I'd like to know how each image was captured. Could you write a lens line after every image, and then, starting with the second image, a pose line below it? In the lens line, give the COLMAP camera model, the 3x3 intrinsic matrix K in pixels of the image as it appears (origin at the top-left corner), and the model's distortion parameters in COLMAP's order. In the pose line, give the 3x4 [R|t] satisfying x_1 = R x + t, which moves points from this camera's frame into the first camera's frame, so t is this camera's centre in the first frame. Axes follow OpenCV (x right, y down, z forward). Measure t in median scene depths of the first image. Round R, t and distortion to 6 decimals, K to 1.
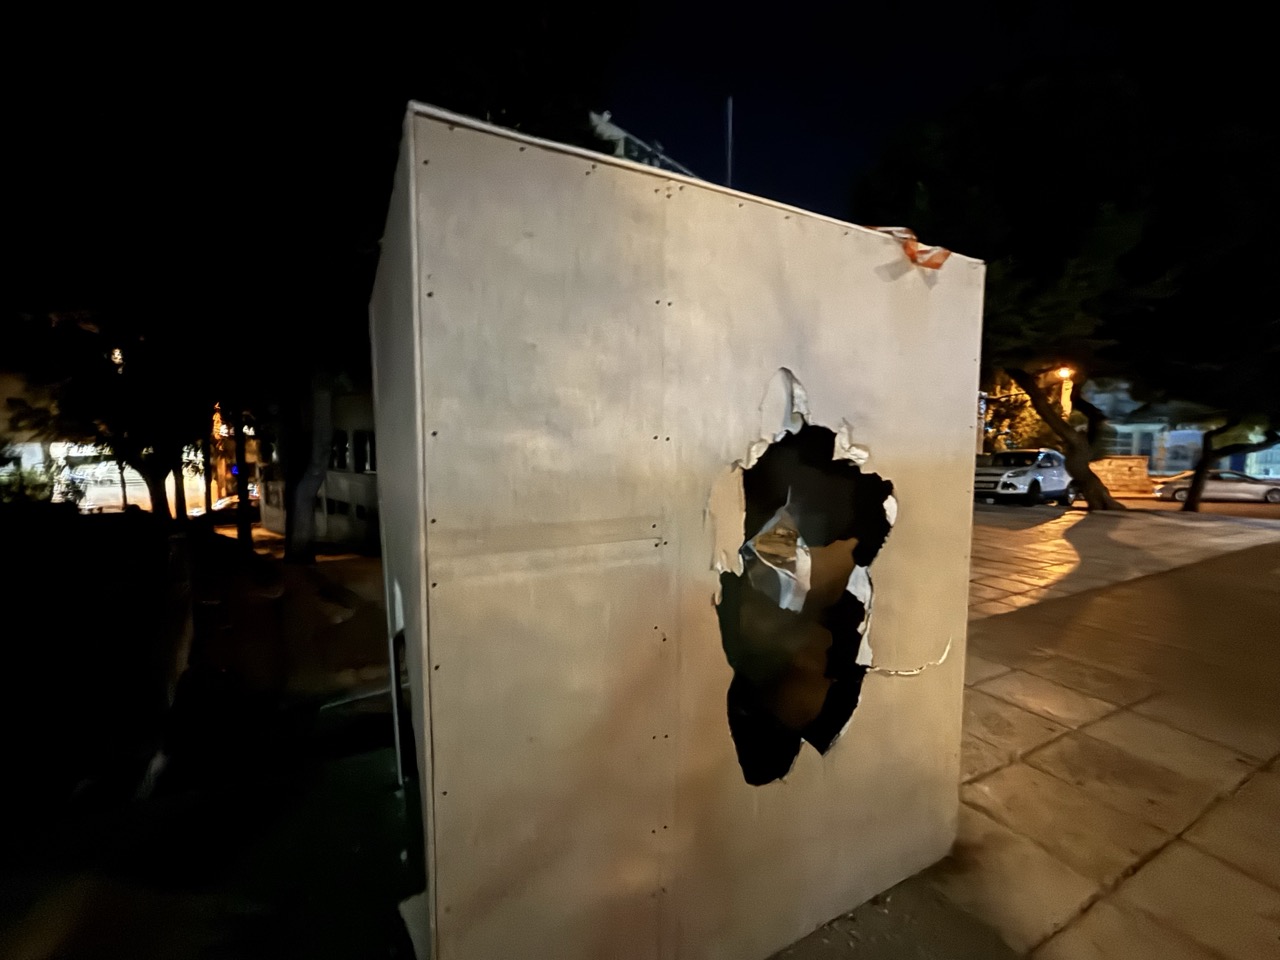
lens RADIAL K [[518.8, 0, 636.7], [0, 518.8, 482.1], [0, 0, 1]] dist [0.006146, -0.001499]
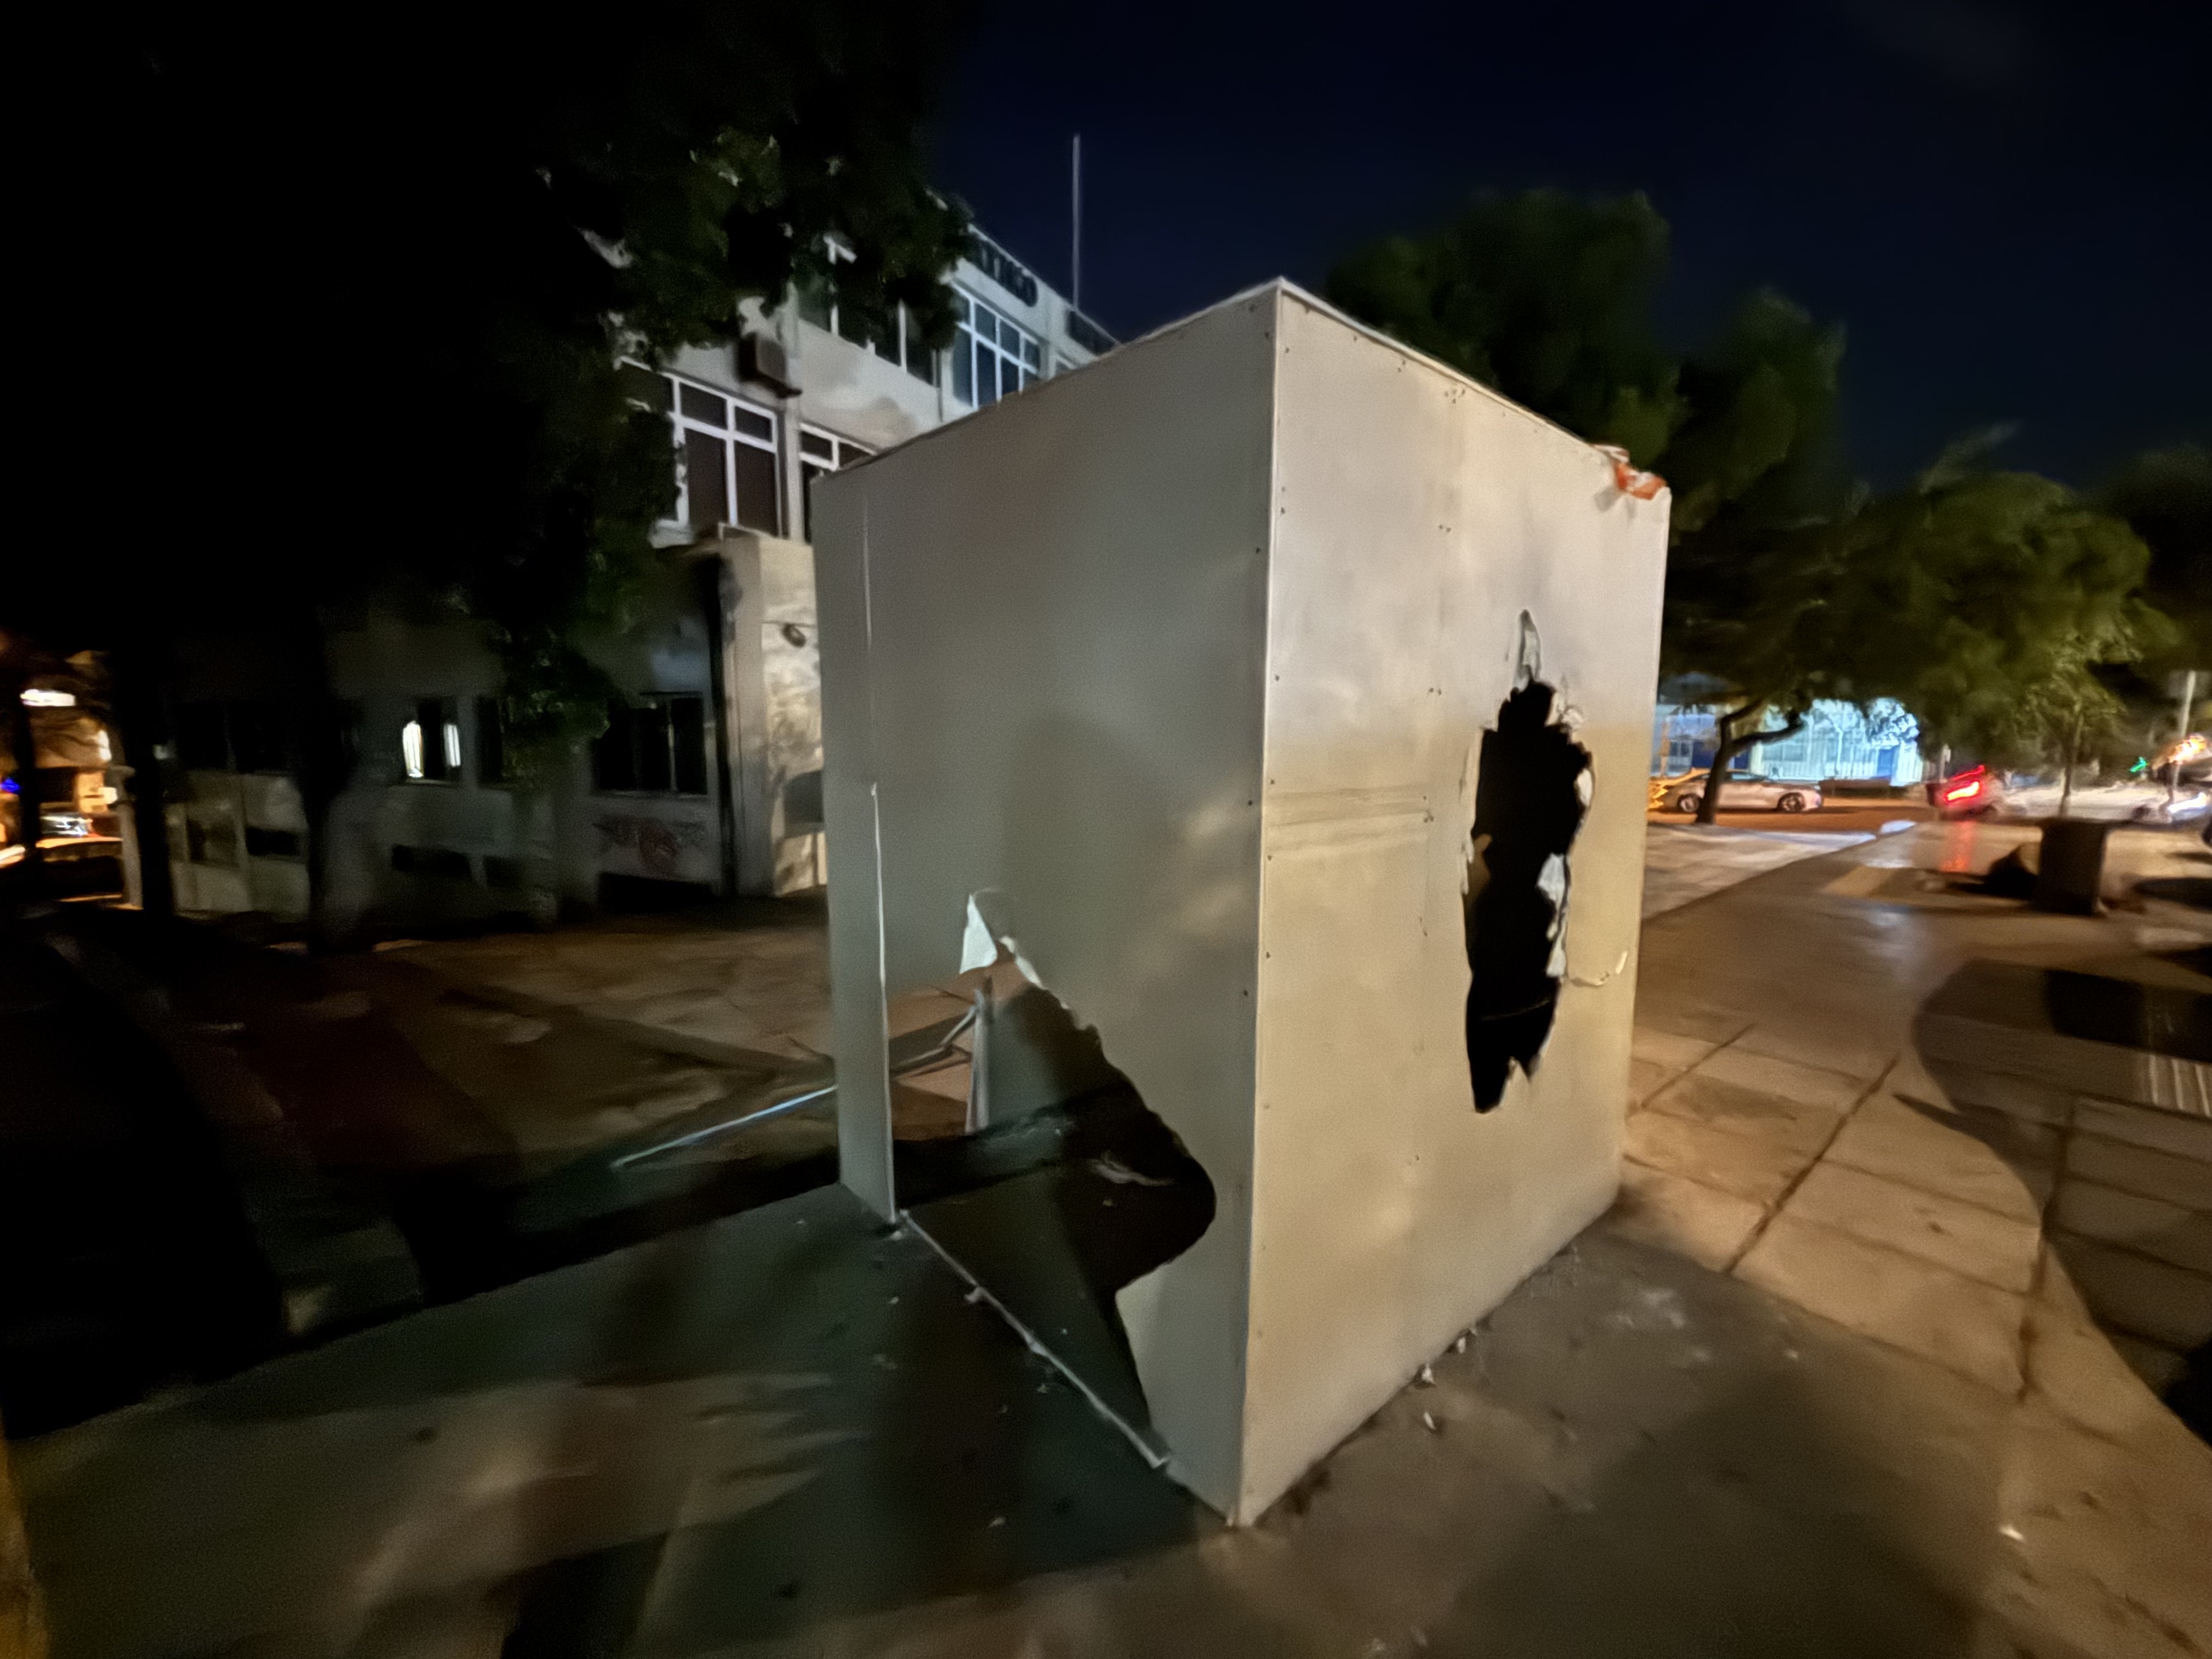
lens RADIAL K [[896.5, 0, 1113.8], [0, 896.5, 832.7], [0, 0, 1]] dist [0.006146, -0.001499]
pose [[0.968564, -0.024109, 0.247592, -0.539969], [0.014597, 0.999086, 0.040183, 0.051479], [-0.248335, -0.035306, 0.968031, -0.186800]]
